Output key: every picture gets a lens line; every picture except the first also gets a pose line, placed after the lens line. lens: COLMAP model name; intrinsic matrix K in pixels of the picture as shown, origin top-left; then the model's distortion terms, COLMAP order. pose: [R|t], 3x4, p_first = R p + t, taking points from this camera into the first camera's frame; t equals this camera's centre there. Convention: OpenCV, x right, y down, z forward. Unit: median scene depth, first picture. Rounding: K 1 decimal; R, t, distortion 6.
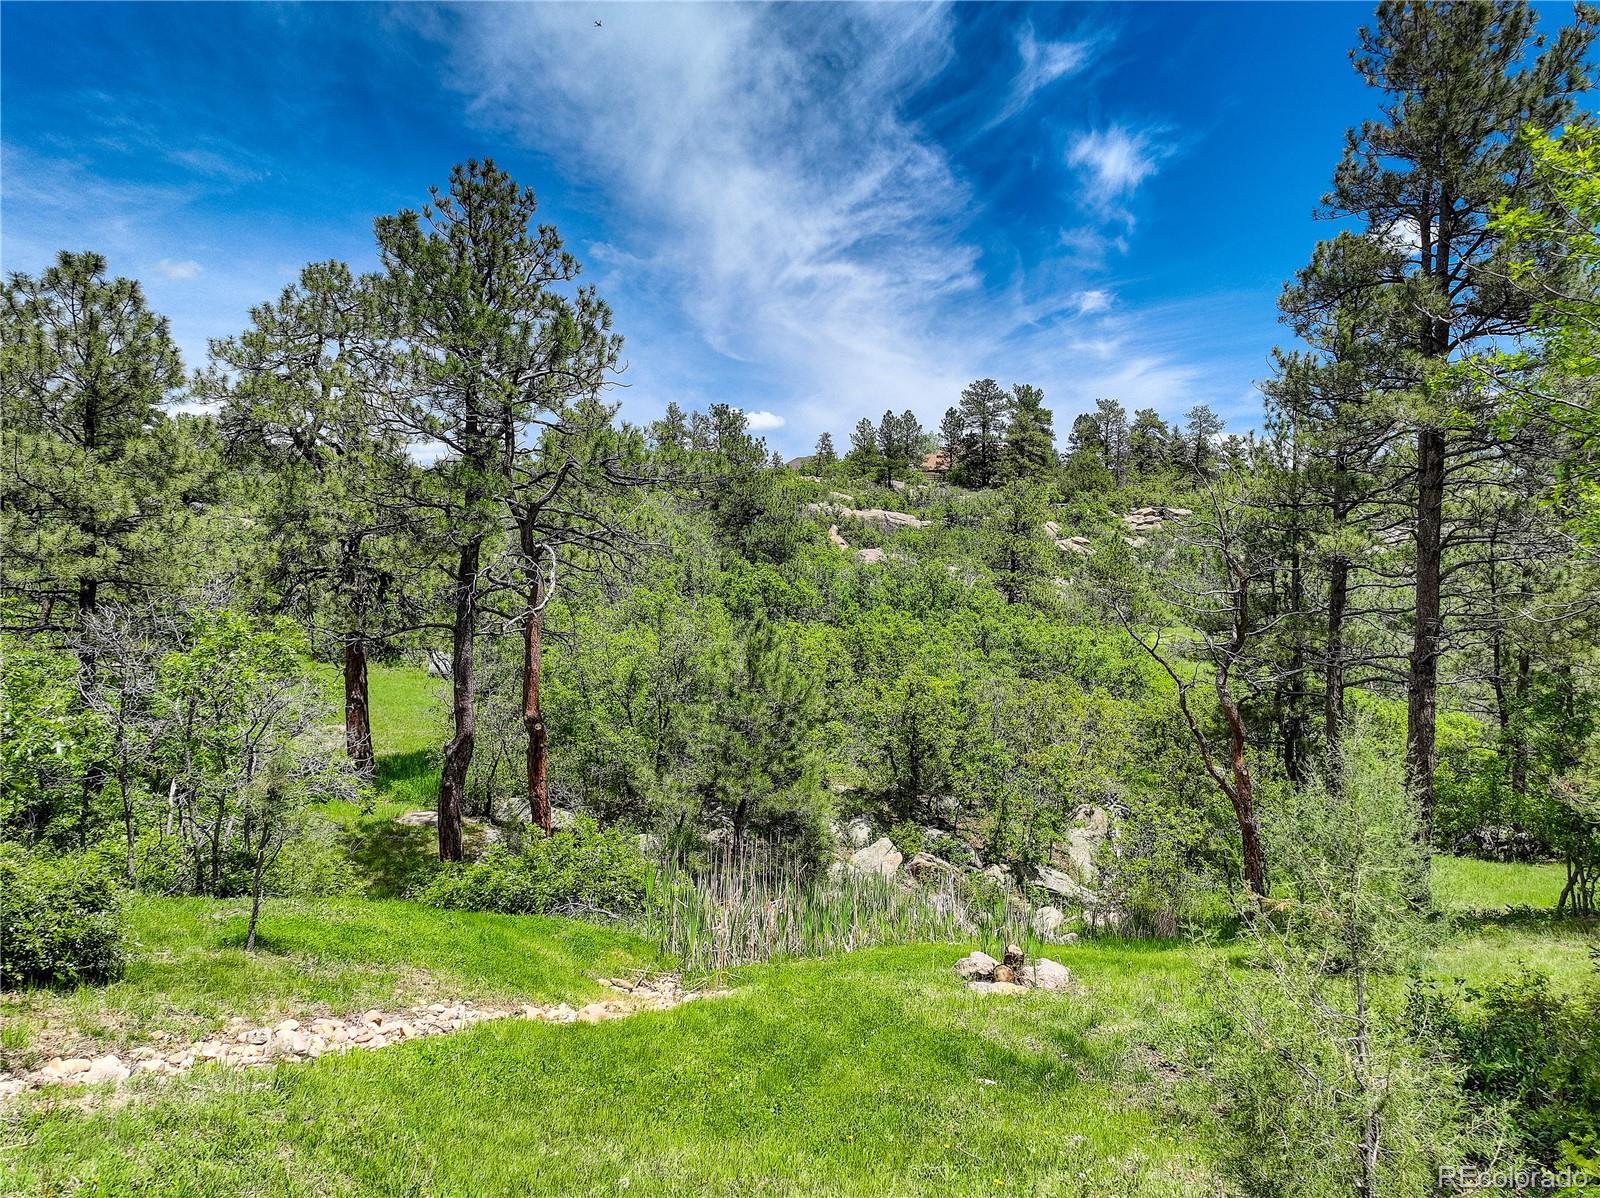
lens RADIAL K [[1109.0, 0, 801.5], [0, 1109.0, 600.8], [0, 0, 1]] dist [0.002769, 0.000264]
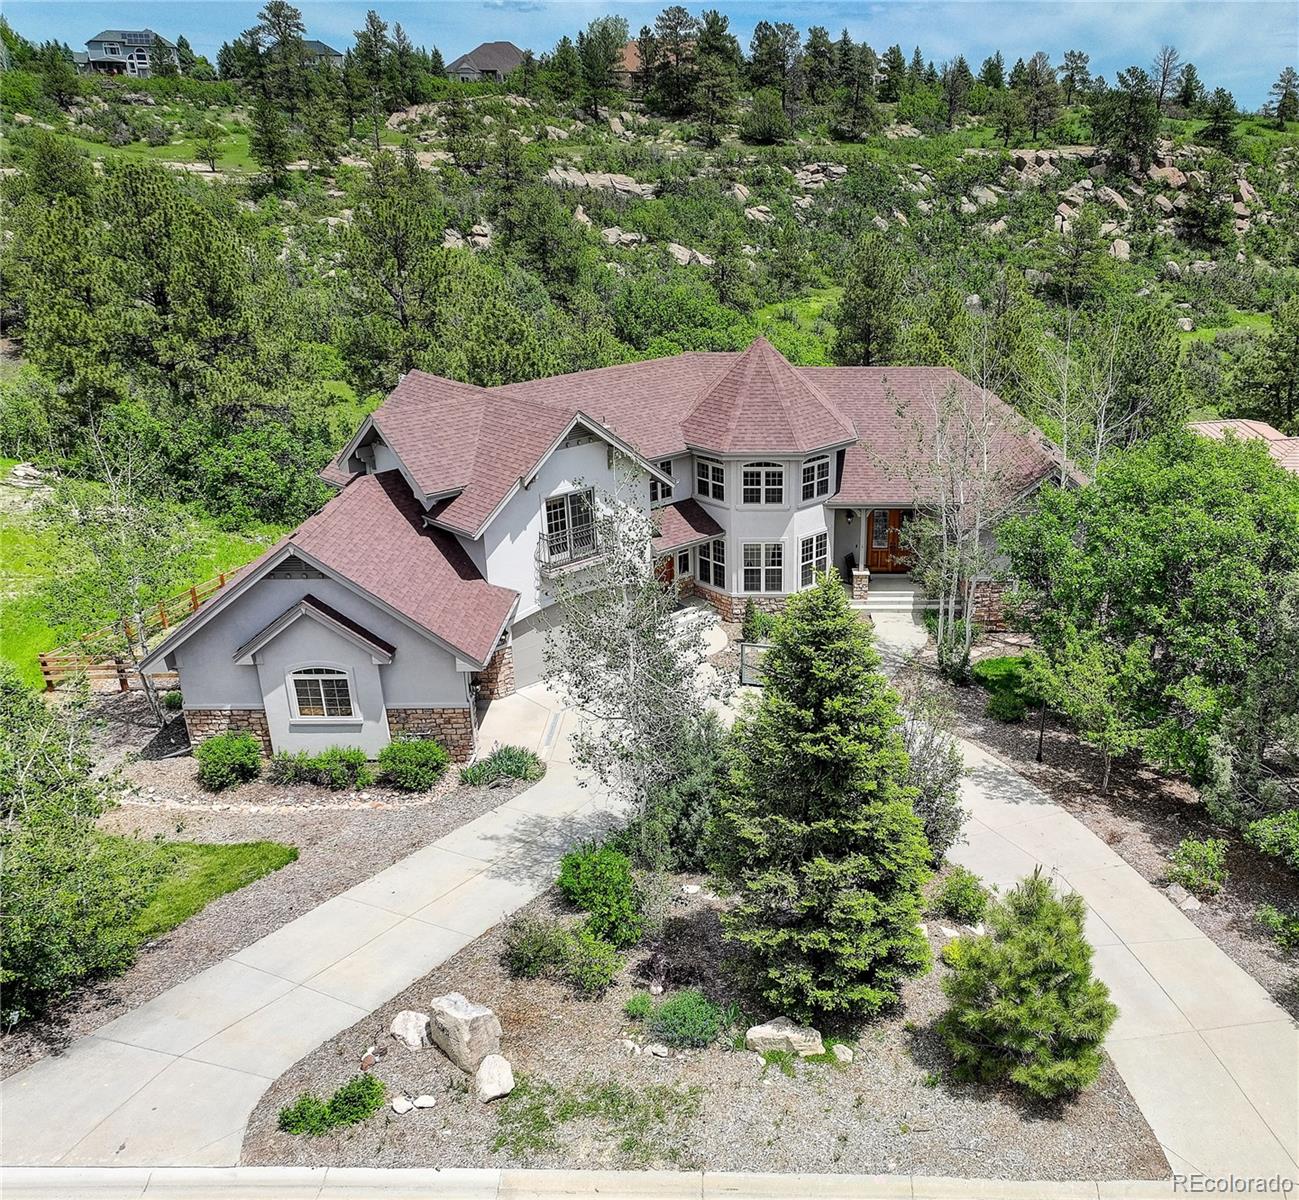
lens RADIAL K [[1366.0, 0, 652.3], [0, 1366.0, 598.4], [0, 0, 1]] dist [0.013024, 0.000000]
pose [[0.982963, -0.084524, 0.163214, -0.134787], [0.017297, 0.926587, 0.375683, -0.174324], [-0.182986, -0.366460, 0.912263, -0.464151]]
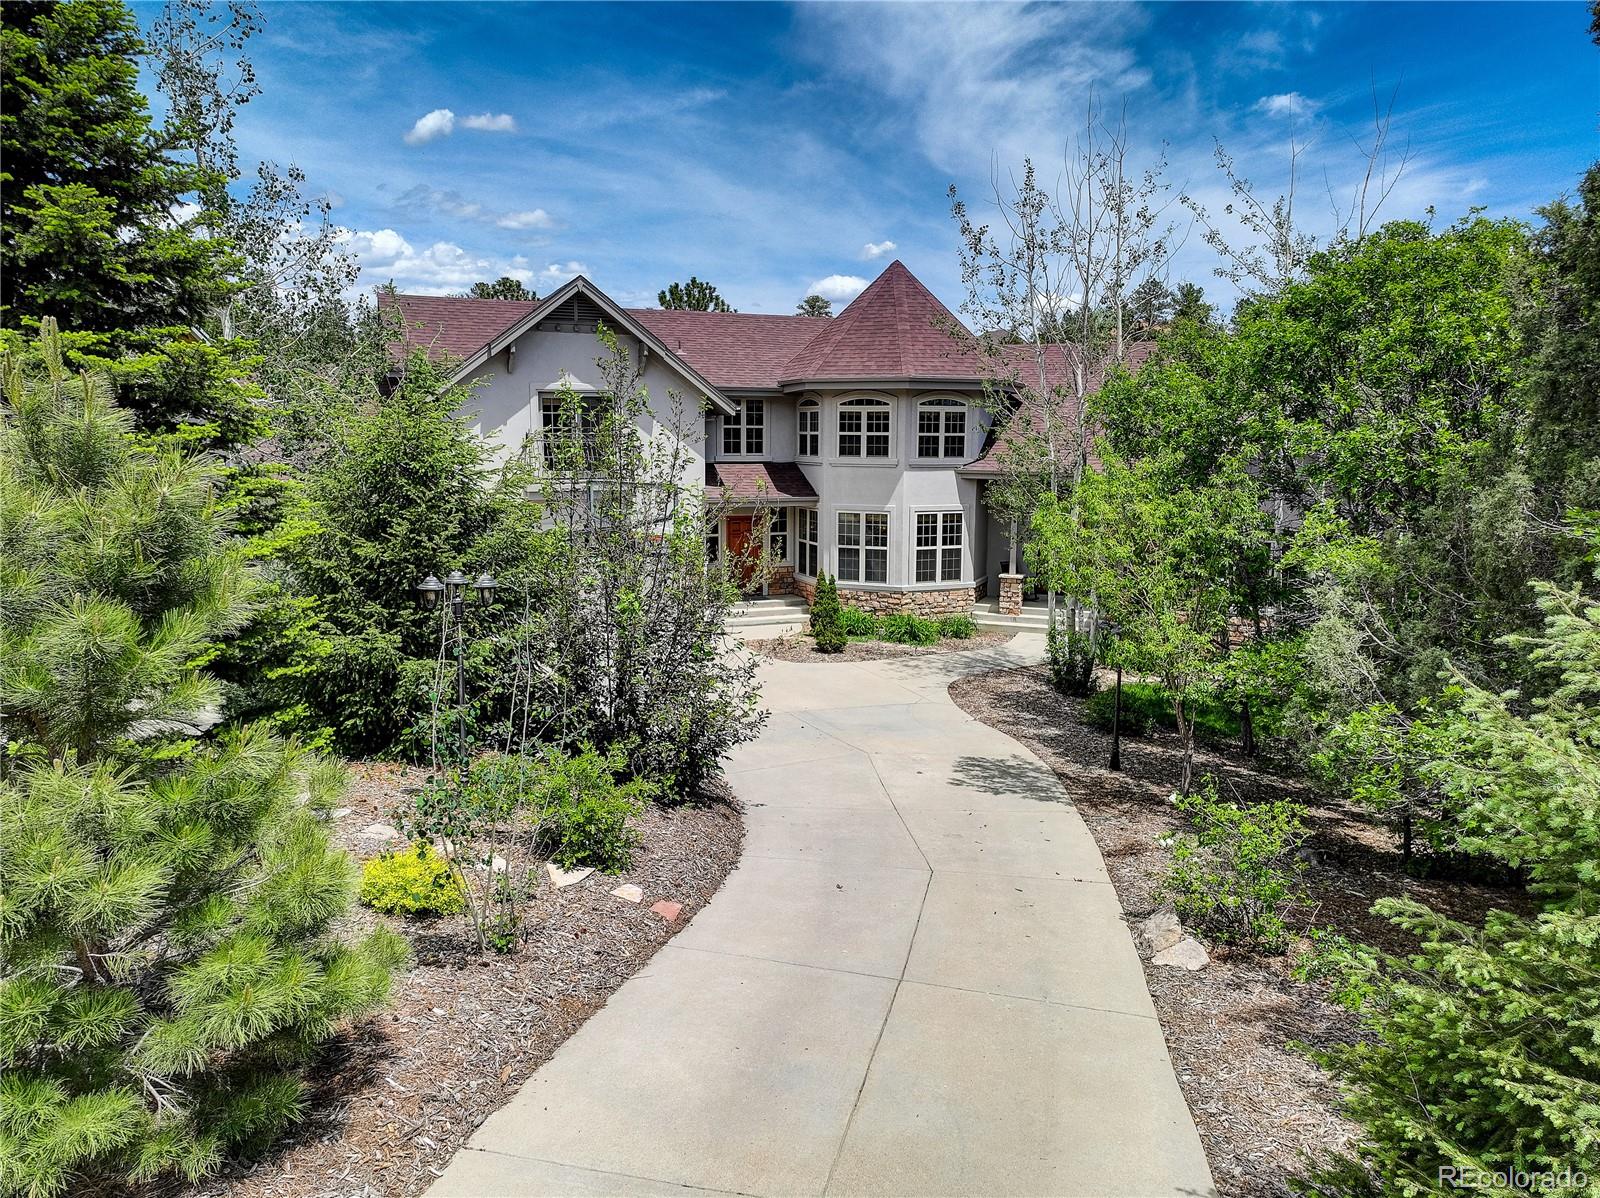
lens RADIAL K [[1109.0, 0, 793.5], [0, 1109.0, 602.2], [0, 0, 1]] dist [0.002769, 0.000264]
pose [[0.975763, 0.026776, -0.217188, 0.060459], [-0.001987, 0.993529, 0.113559, 0.008478], [0.218823, -0.110375, 0.969502, -0.283895]]
